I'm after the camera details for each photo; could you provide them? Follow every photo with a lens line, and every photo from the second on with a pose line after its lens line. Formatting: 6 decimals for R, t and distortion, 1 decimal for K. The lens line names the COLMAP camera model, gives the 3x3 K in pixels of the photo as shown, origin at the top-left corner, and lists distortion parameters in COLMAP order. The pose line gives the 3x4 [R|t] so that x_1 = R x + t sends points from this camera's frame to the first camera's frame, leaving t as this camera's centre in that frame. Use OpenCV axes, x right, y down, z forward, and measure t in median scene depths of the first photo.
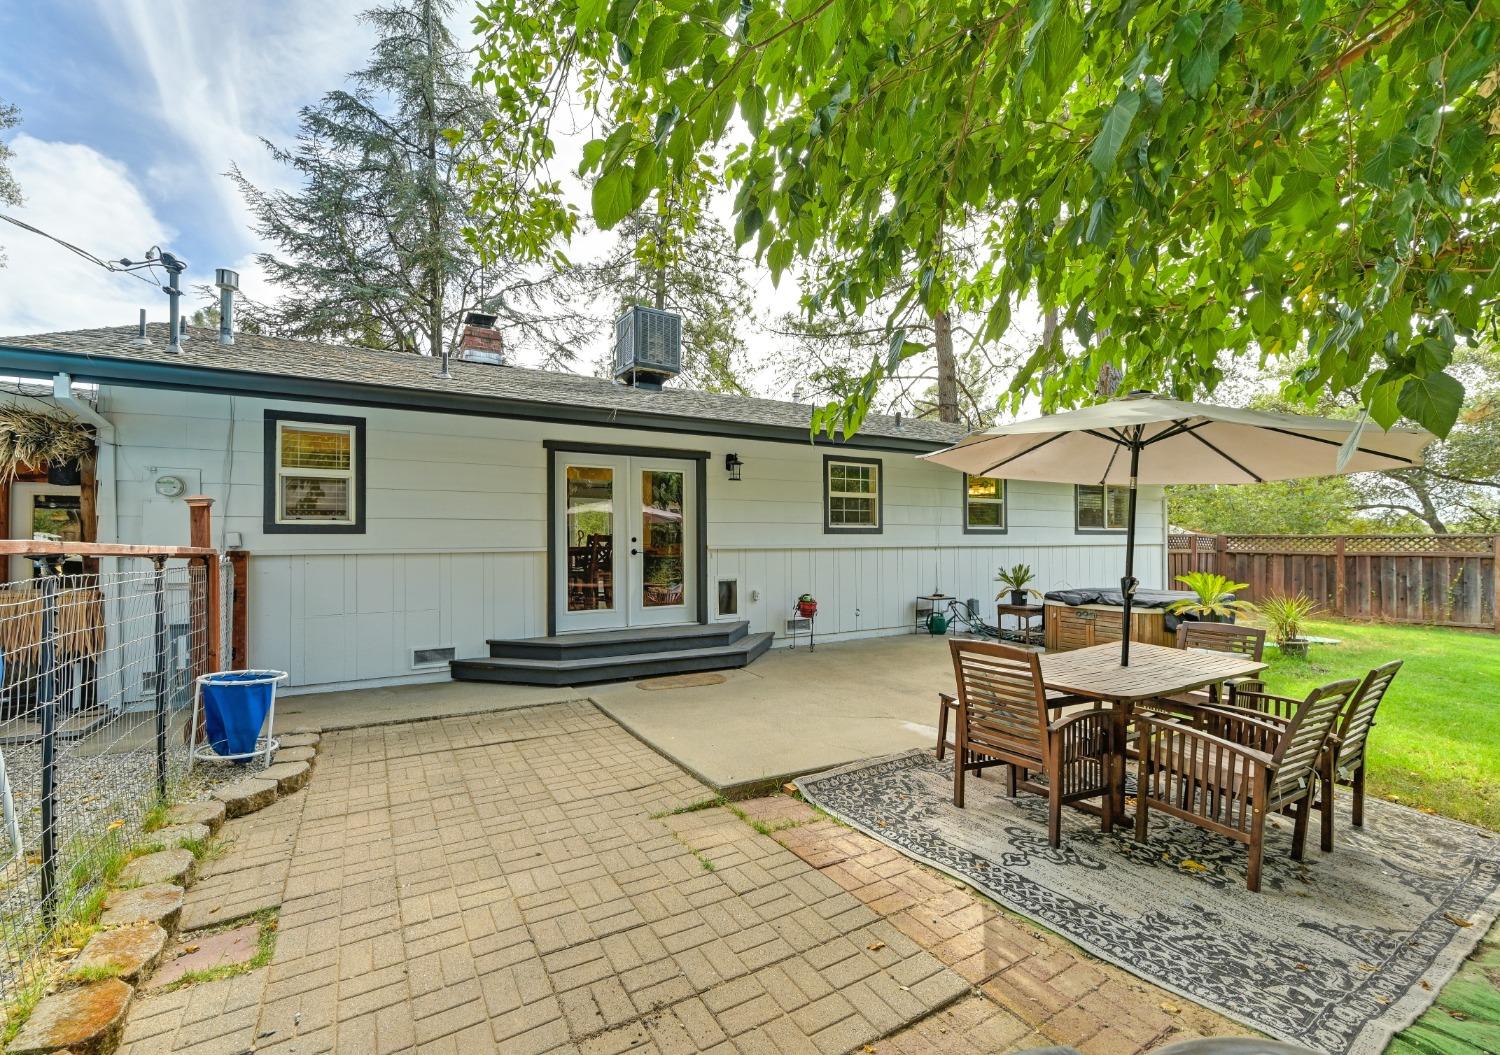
lens RADIAL K [[649.1, 0, 748.9], [0, 649.1, 537.3], [0, 0, 1]] dist [-0.000831, -0.000080]
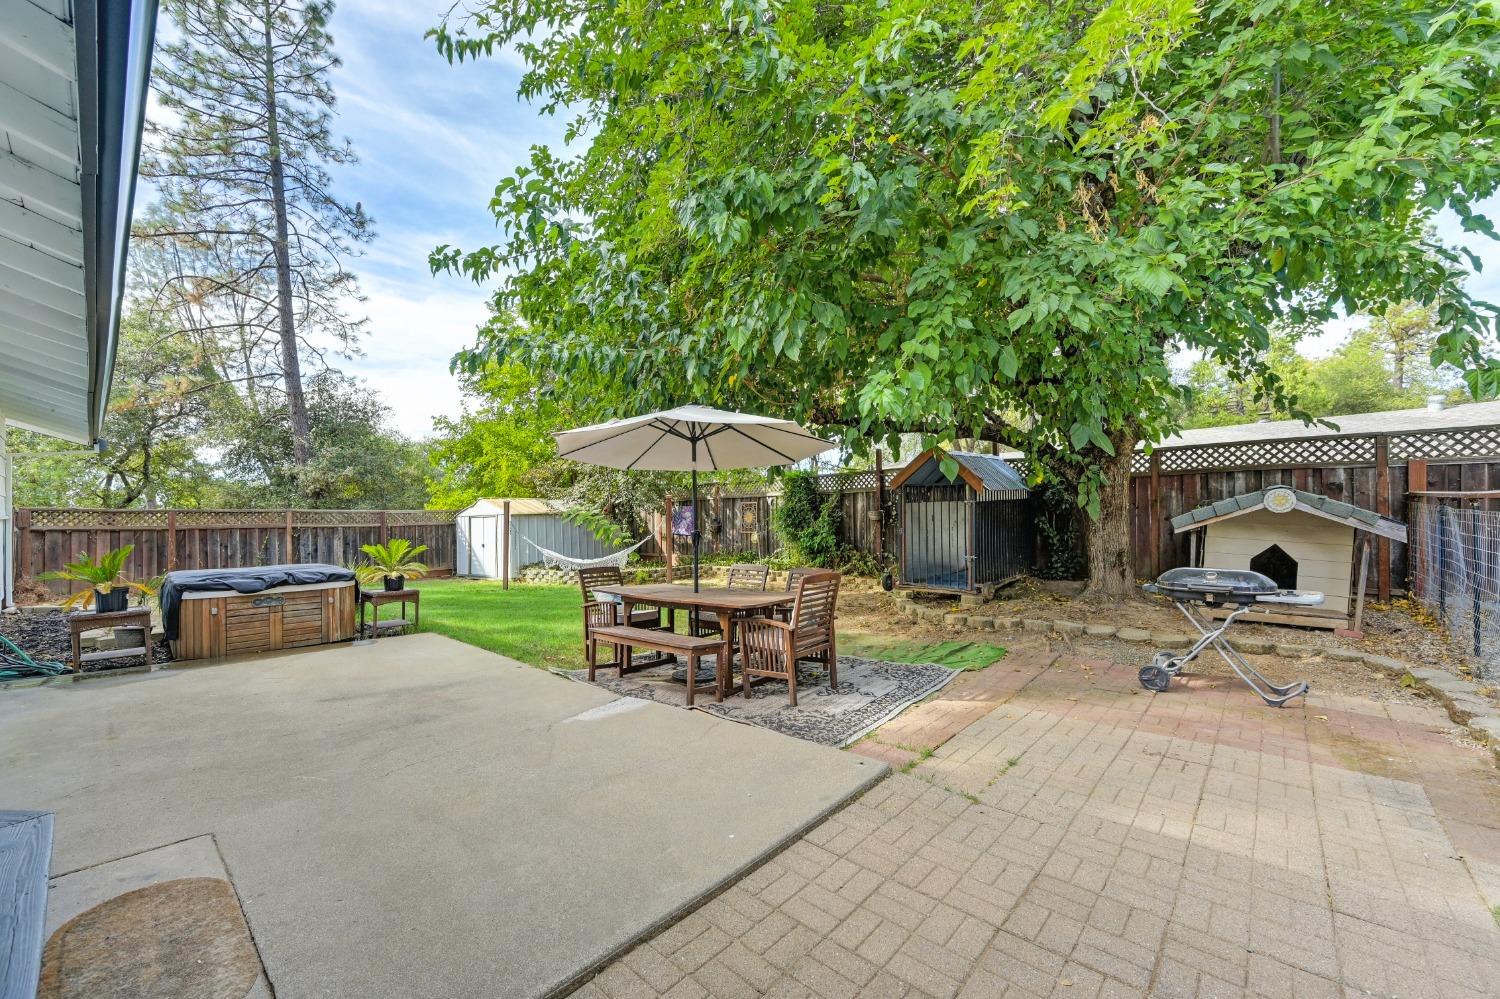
lens RADIAL K [[590.3, 0, 745.2], [0, 590.3, 502.7], [0, 0, 1]] dist [-0.000393, -0.000012]
pose [[-0.286339, 0.022001, 0.957876, -0.574894], [0.003743, 0.999754, -0.021844, 0.024446], [-0.958121, -0.002670, -0.286351, 1.045419]]
